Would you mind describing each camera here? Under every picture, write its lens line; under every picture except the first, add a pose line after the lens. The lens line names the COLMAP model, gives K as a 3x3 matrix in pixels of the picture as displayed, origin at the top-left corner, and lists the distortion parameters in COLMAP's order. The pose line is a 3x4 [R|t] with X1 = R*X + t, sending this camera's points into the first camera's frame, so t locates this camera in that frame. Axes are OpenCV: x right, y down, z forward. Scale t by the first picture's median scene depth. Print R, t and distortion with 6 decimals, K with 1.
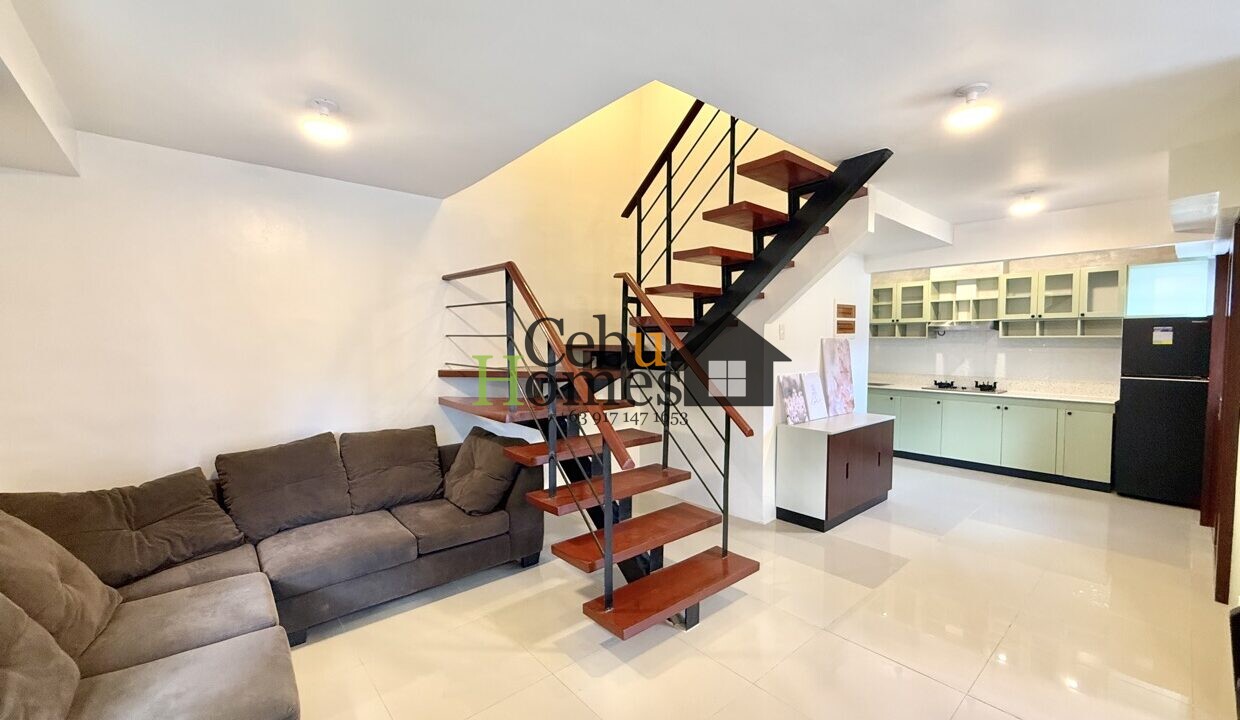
lens RADIAL K [[496.0, 0, 617.8], [0, 496.0, 359.9], [0, 0, 1]] dist [-0.001092, 0.000723]
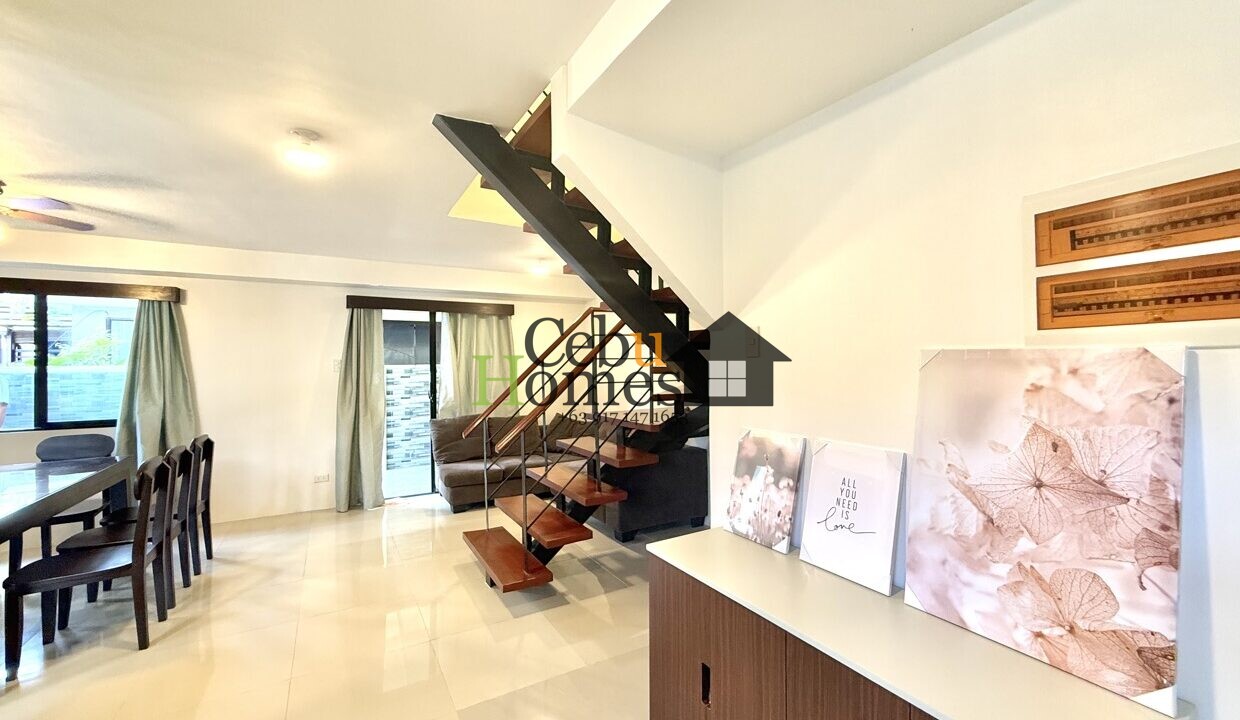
lens RADIAL K [[496.0, 0, 624.2], [0, 496.0, 364.8], [0, 0, 1]] dist [-0.001092, 0.000723]
pose [[-0.176581, 0.002876, -0.984282, 0.916233], [-0.034689, 0.999356, 0.009143, -0.037641], [0.983675, 0.035758, -0.176368, 1.053016]]
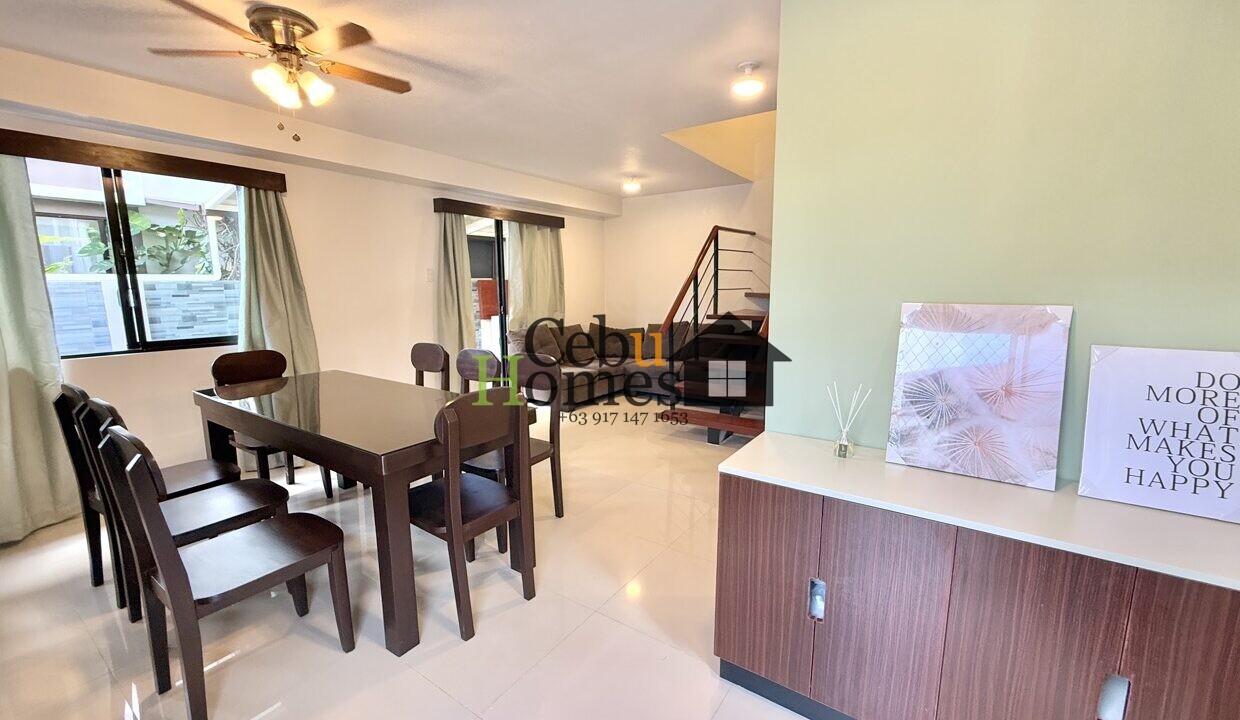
lens RADIAL K [[496.0, 0, 621.2], [0, 496.0, 363.9], [0, 0, 1]] dist [-0.001092, 0.000723]
pose [[0.255960, 0.149524, -0.955054, 1.096227], [-0.033878, 0.988746, 0.145720, 0.028695], [0.966094, -0.004943, 0.258144, 0.186128]]
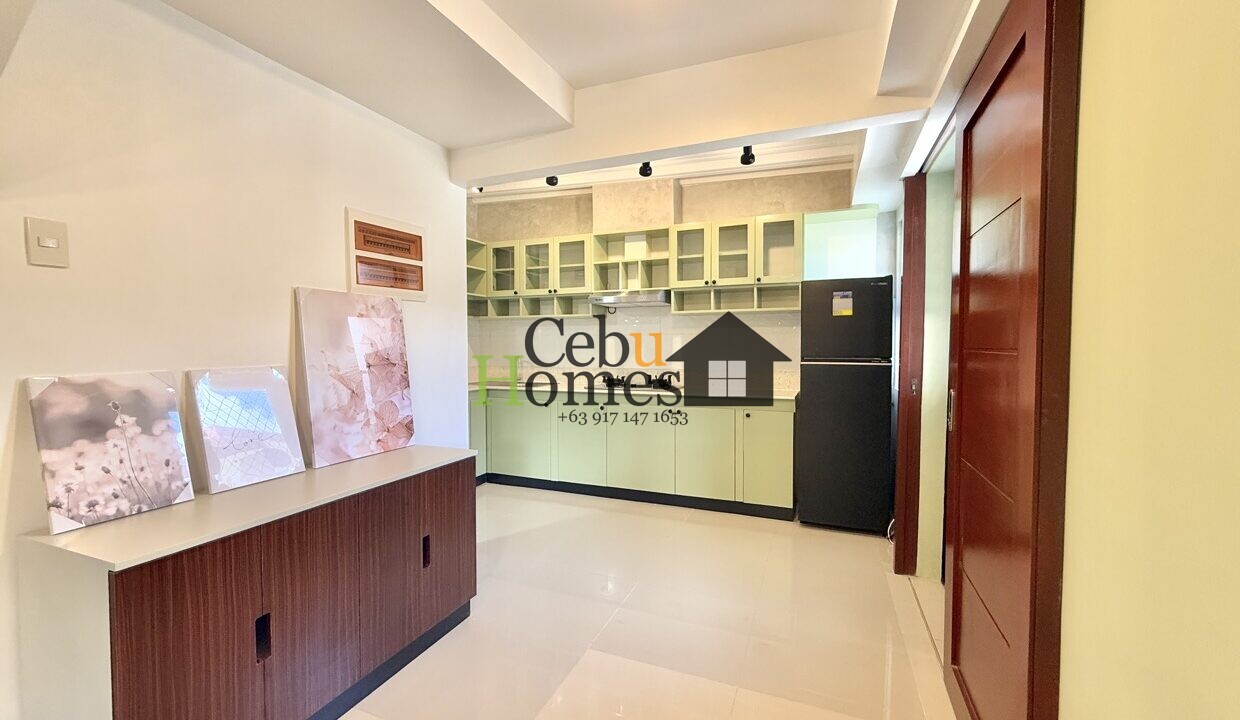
lens RADIAL K [[496.0, 0, 618.8], [0, 496.0, 358.1], [0, 0, 1]] dist [-0.001092, 0.000723]
pose [[0.891300, -0.019218, 0.453007, 0.563357], [0.022120, 0.999755, -0.001110, 0.029169], [-0.452875, 0.011010, 0.891506, 0.594106]]
